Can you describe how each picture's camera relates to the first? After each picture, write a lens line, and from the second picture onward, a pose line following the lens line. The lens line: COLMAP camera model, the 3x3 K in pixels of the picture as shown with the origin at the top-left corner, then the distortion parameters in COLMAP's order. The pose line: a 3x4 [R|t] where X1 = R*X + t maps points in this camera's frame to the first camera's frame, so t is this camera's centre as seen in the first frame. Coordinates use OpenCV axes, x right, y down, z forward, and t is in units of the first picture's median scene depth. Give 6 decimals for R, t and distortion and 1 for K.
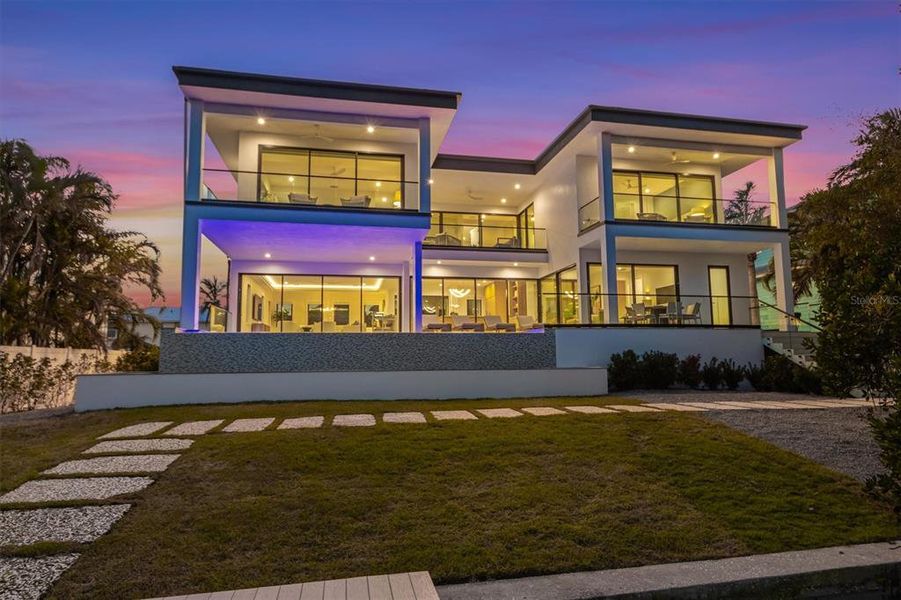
lens RADIAL K [[523.4, 0, 450.5], [0, 523.4, 300.0], [0, 0, 1]] dist [0.029534, -0.014447]
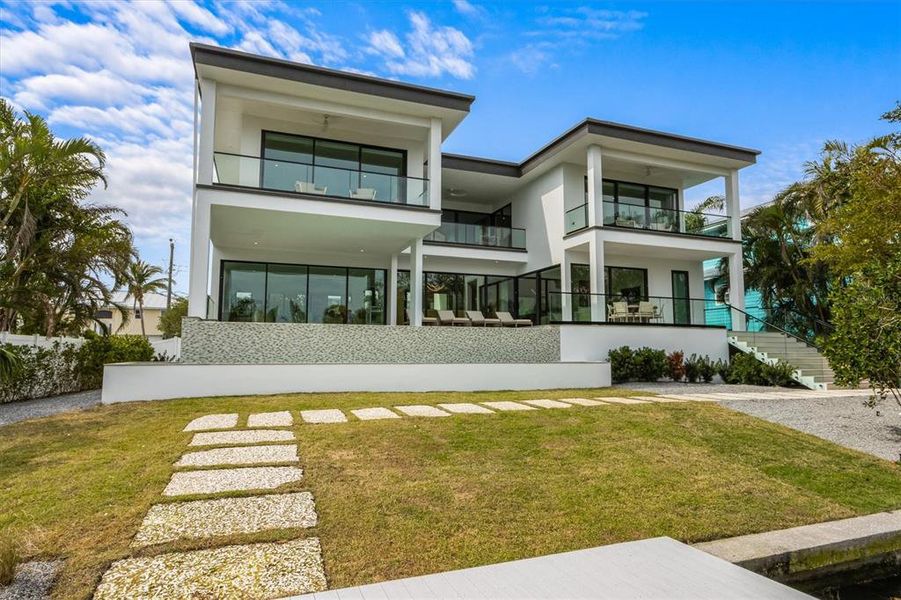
lens RADIAL K [[523.4, 0, 450.5], [0, 523.4, 300.0], [0, 0, 1]] dist [0.029534, -0.014447]
pose [[0.985518, 0.028091, 0.167227, -0.172998], [-0.030505, 0.999464, 0.011886, -0.002988], [-0.166804, -0.016815, 0.985847, -0.017262]]
